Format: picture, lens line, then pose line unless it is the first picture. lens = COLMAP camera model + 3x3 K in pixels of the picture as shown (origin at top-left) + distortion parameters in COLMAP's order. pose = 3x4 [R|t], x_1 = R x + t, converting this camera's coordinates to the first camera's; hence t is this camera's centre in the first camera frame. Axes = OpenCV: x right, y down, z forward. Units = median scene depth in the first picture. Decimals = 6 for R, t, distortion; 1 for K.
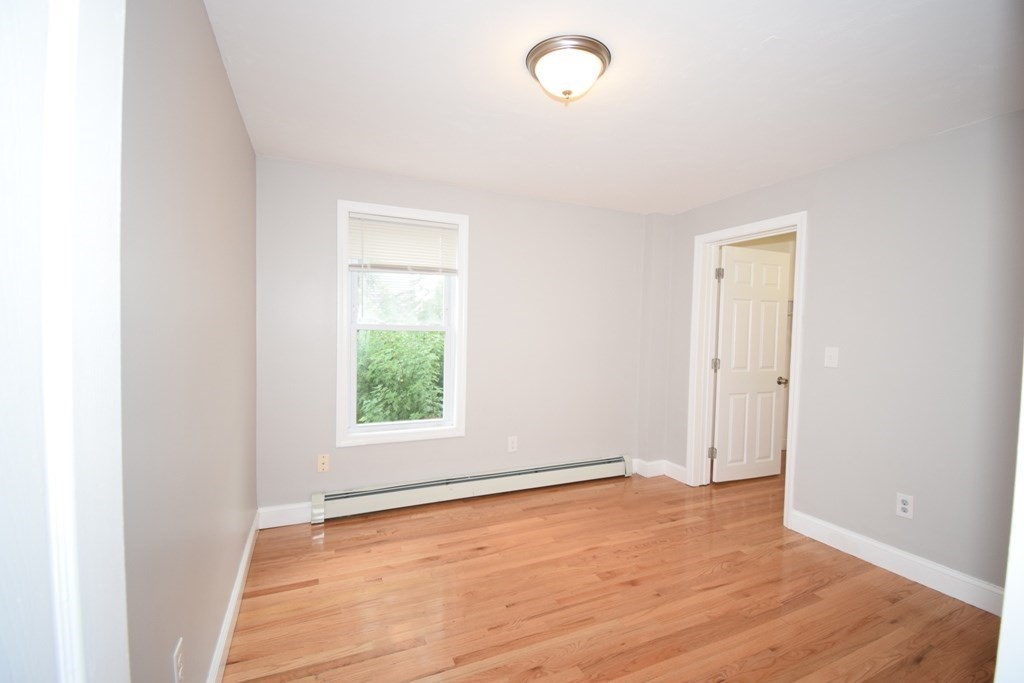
lens RADIAL K [[453.3, 0, 512.9], [0, 453.3, 343.2], [0, 0, 1]] dist [0.009544, -0.019435]
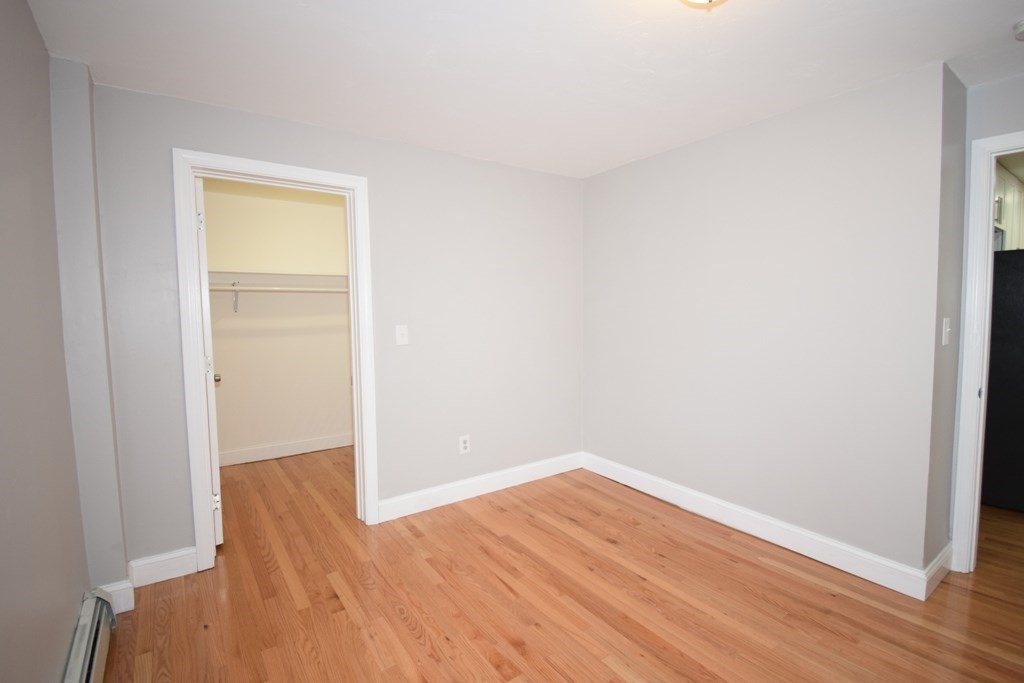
lens RADIAL K [[482.1, 0, 512.6], [0, 482.1, 345.1], [0, 0, 1]] dist [0.000849, -0.000050]
pose [[-0.203581, -0.086405, 0.975238, -0.466315], [0.043843, 0.994294, 0.097245, -0.047200], [-0.978076, 0.062554, -0.198632, 1.111770]]
